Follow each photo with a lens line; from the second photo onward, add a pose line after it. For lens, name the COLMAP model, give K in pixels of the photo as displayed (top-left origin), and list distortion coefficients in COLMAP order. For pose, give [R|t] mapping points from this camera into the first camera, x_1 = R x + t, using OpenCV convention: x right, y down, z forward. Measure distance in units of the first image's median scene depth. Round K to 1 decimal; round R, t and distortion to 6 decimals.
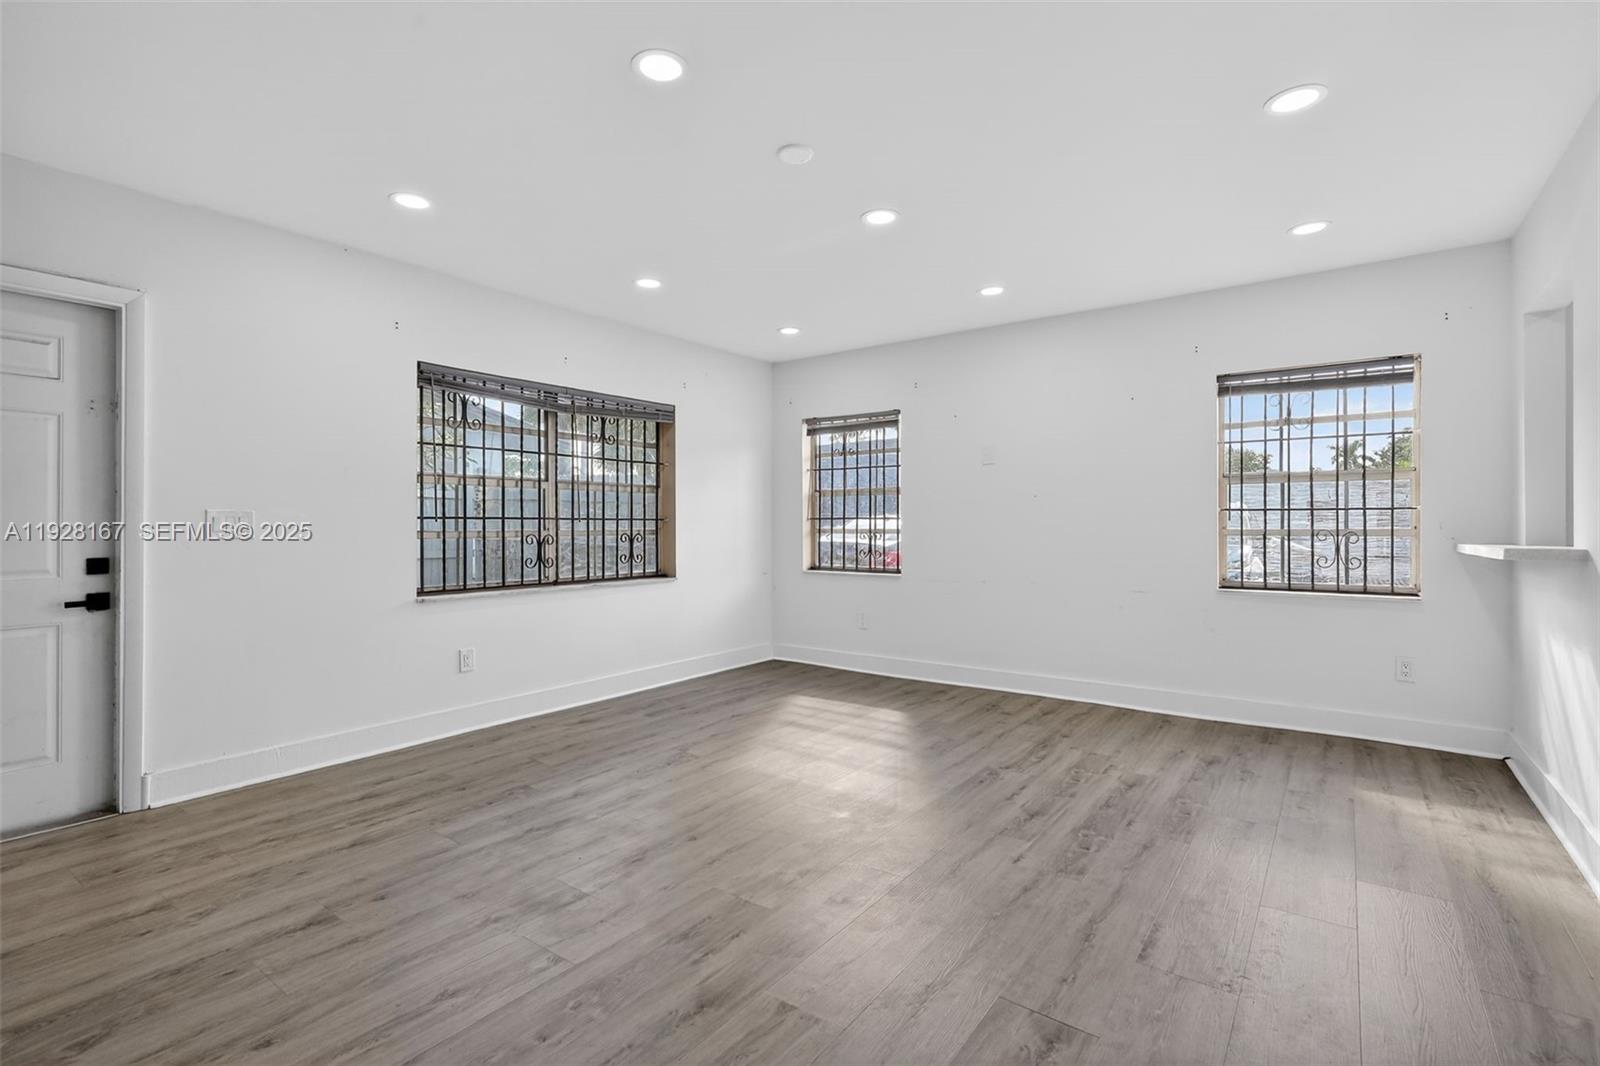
lens RADIAL K [[739.9, 0, 794.7], [0, 739.9, 536.7], [0, 0, 1]] dist [-0.000941, 0.000415]
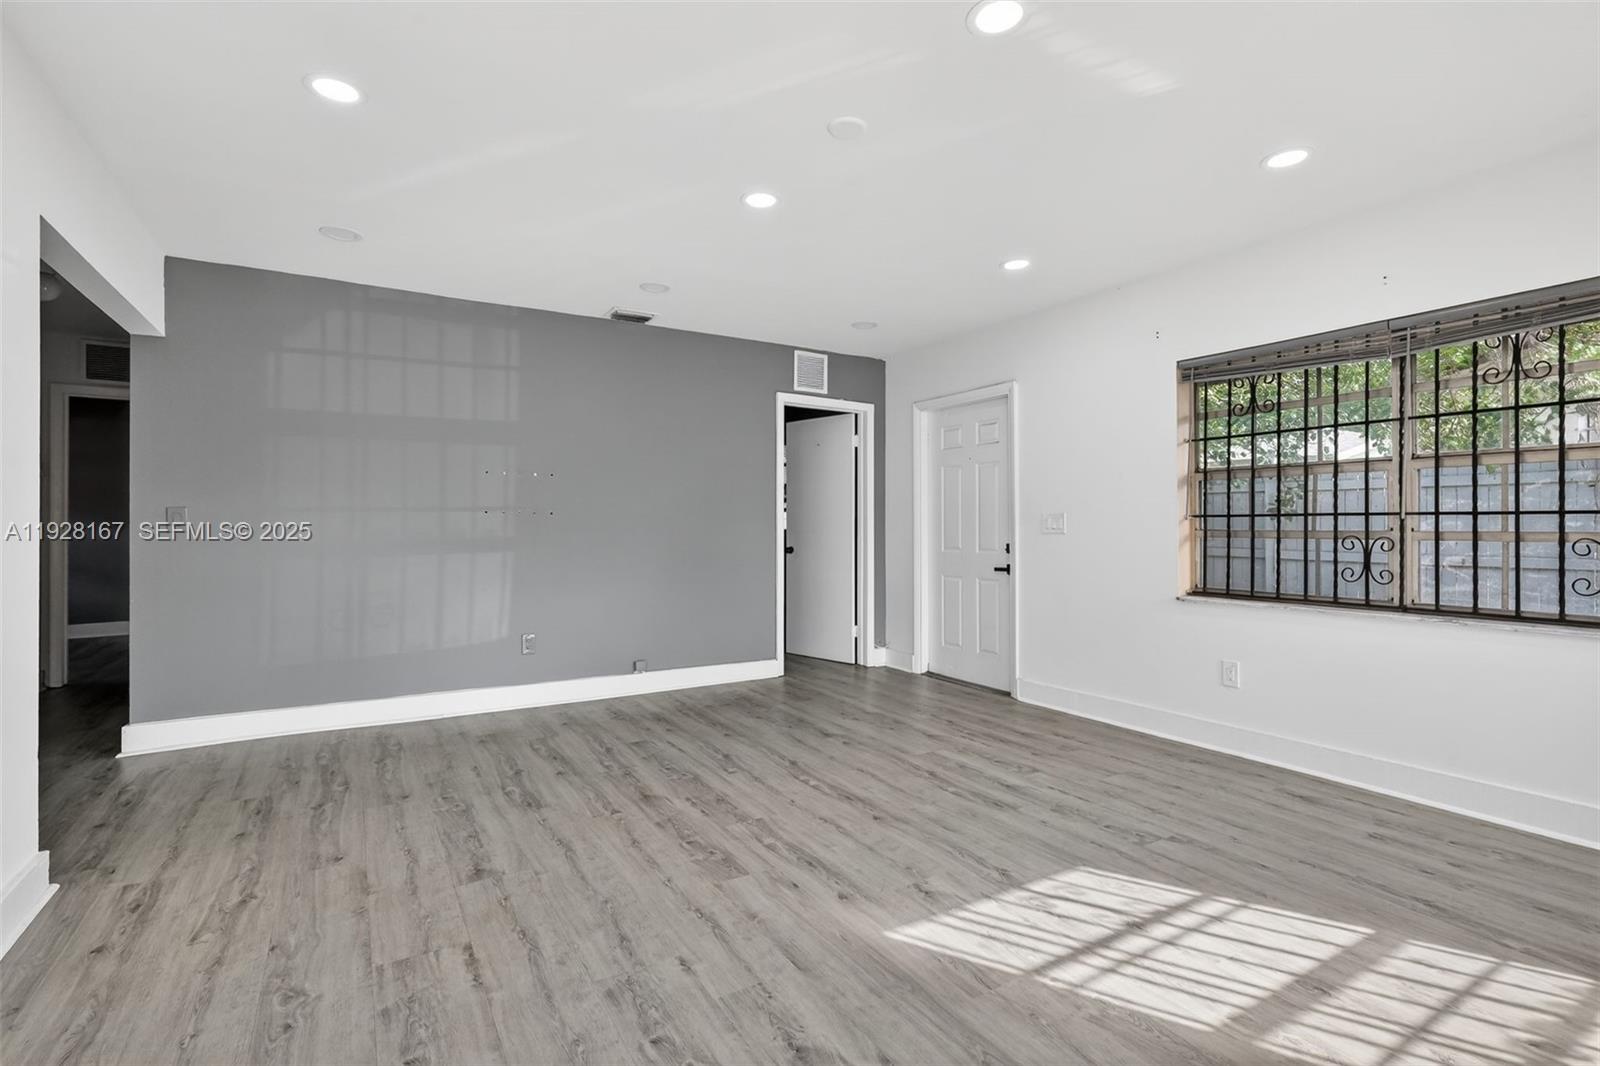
lens RADIAL K [[739.9, 0, 797.4], [0, 739.9, 521.4], [0, 0, 1]] dist [-0.000941, 0.000415]
pose [[-0.376171, -0.004815, -0.926538, 0.849087], [-0.012606, 0.999921, -0.000078, -0.016612], [0.926464, 0.011651, -0.376202, 1.224381]]
